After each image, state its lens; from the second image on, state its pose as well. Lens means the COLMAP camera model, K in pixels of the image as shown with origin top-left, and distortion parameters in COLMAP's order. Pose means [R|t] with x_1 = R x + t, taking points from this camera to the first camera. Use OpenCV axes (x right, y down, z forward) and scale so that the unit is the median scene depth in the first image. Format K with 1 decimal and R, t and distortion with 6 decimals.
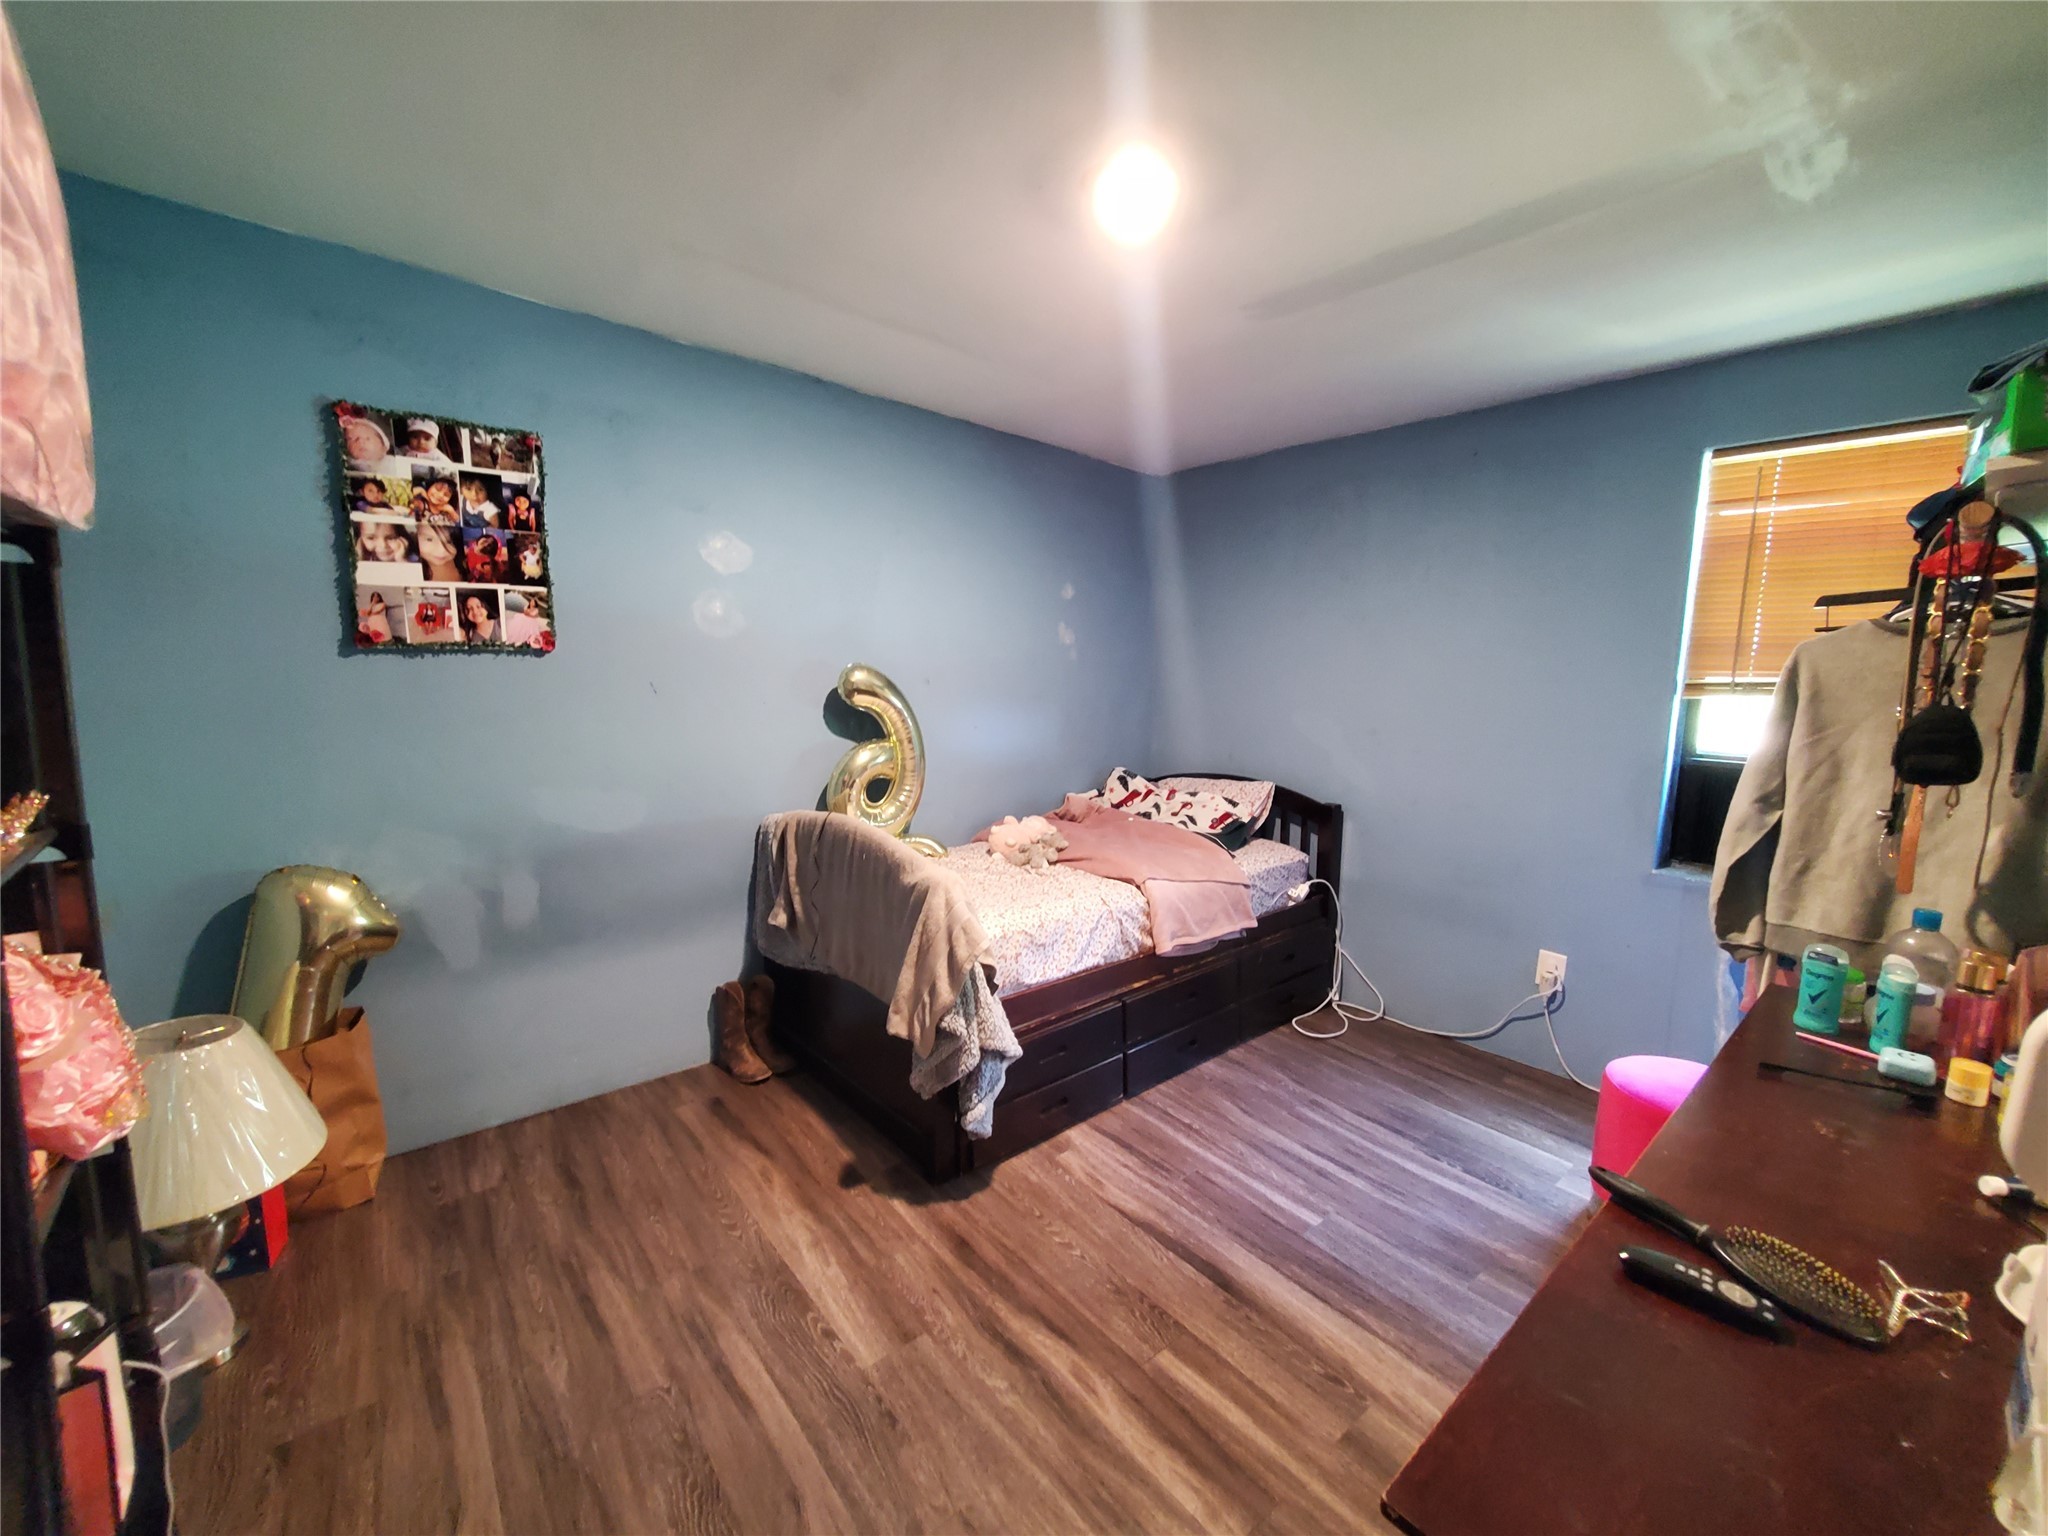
lens RADIAL K [[810.2, 0, 1023.6], [0, 810.2, 762.4], [0, 0, 1]] dist [0.002462, 0.000051]
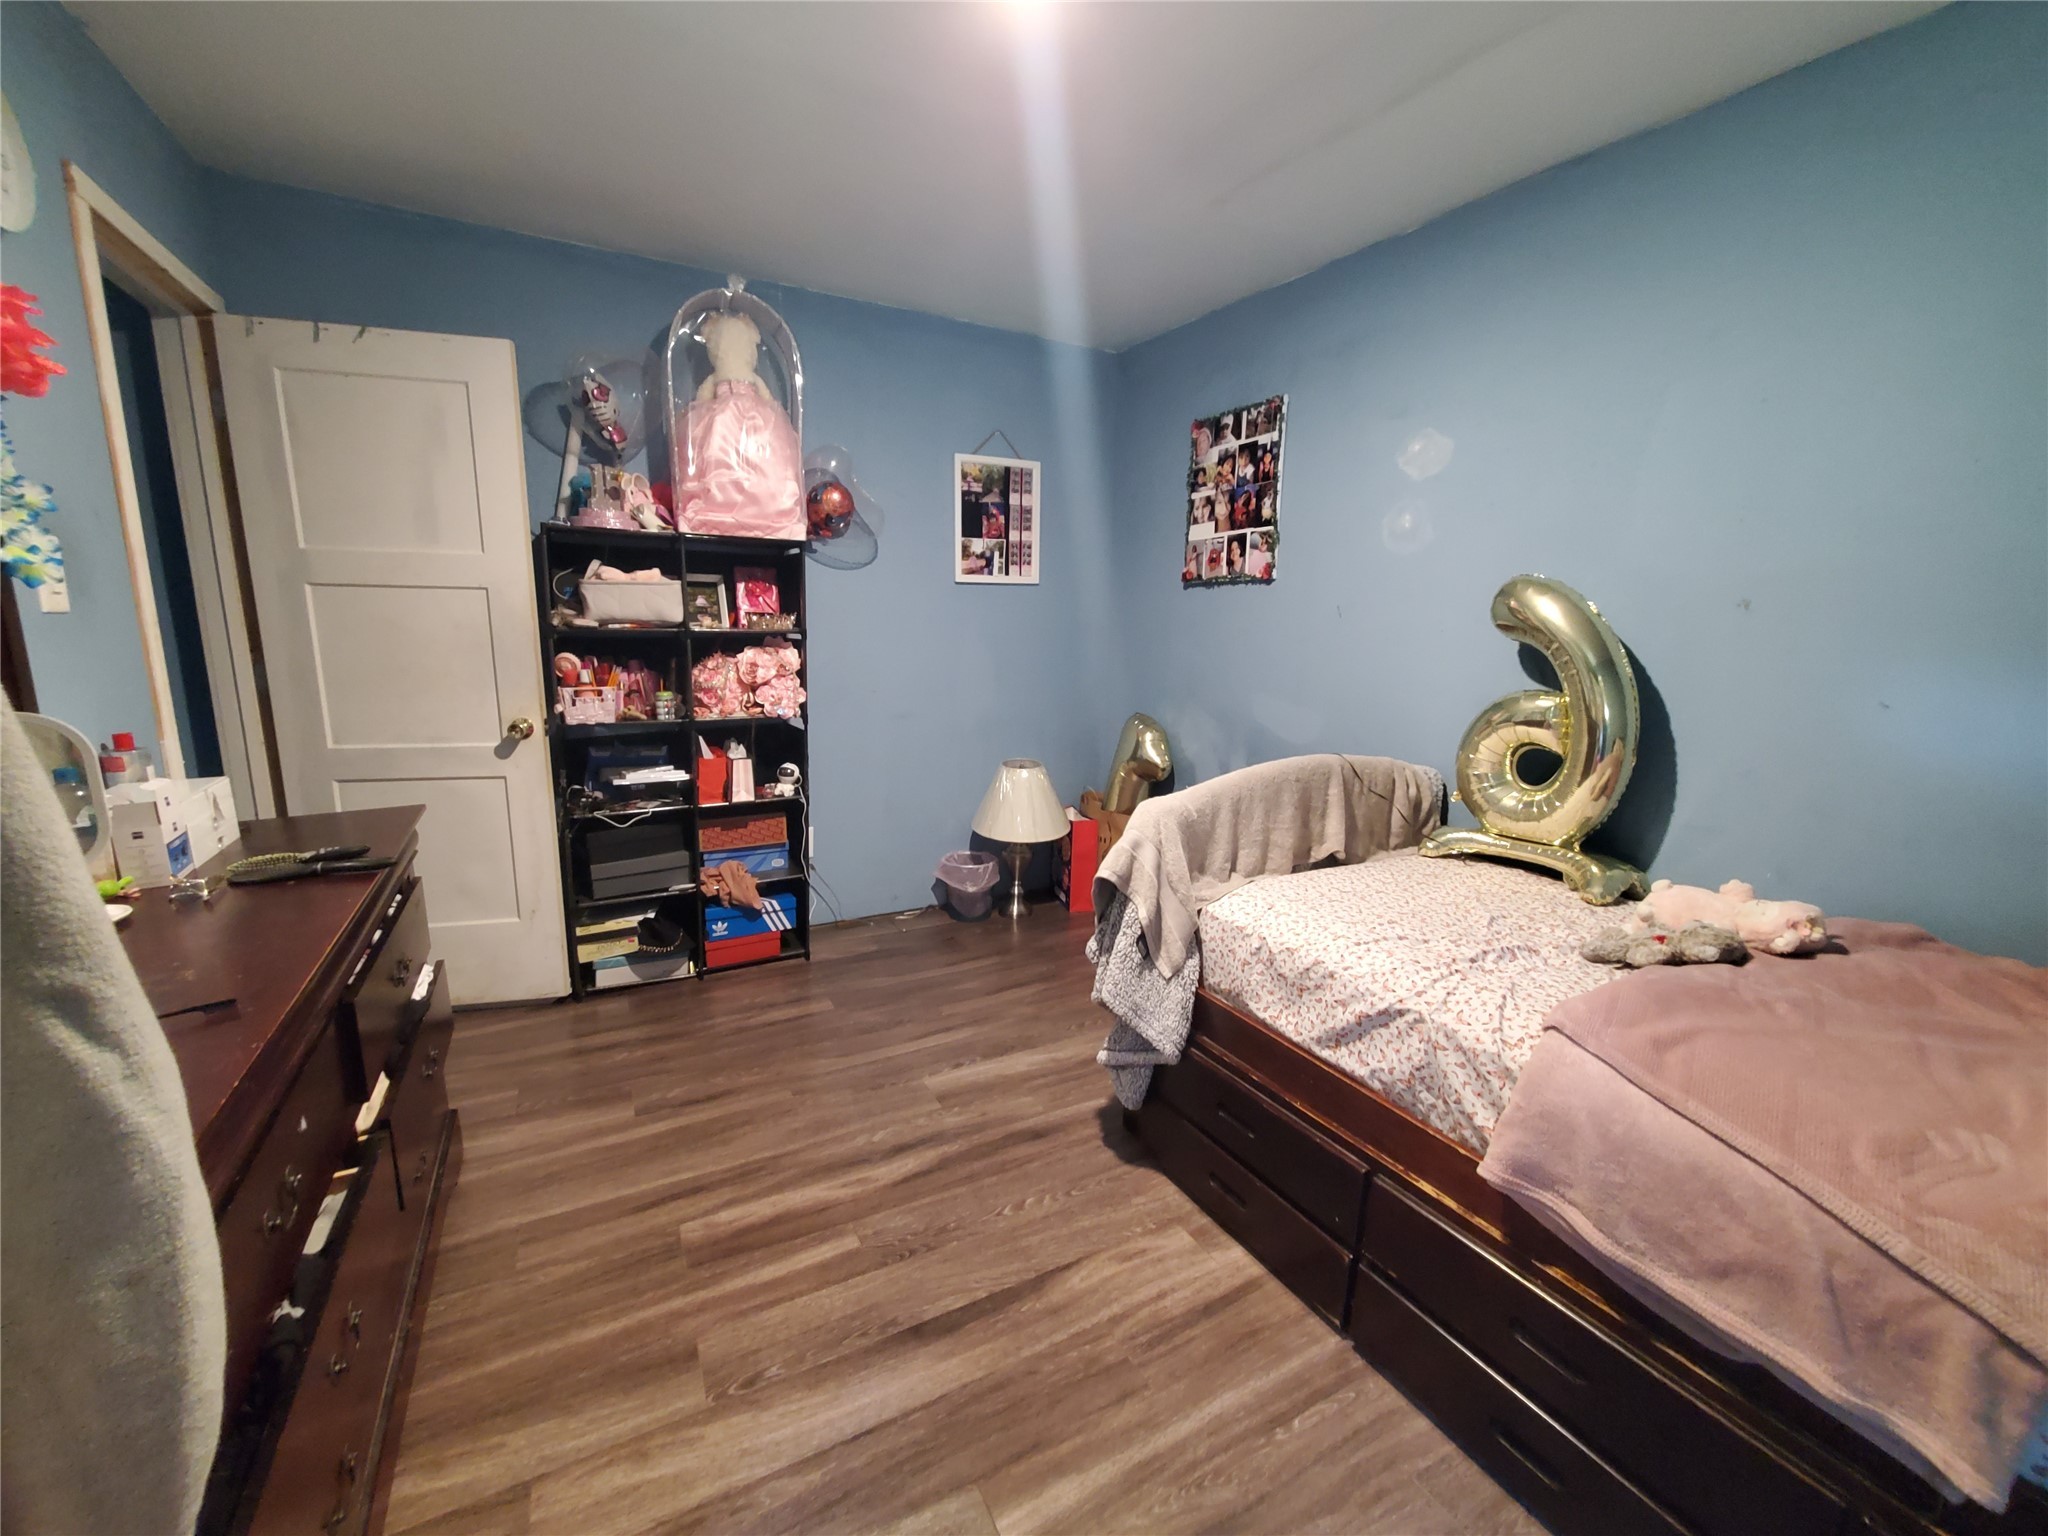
lens RADIAL K [[825.5, 0, 1004.5], [0, 825.5, 772.0], [0, 0, 1]] dist [-0.000234, -0.000291]
pose [[-0.213149, 0.160276, -0.963784, 0.790976], [-0.137253, 0.971758, 0.191957, -0.044837], [0.967331, 0.173198, -0.185131, 0.977671]]
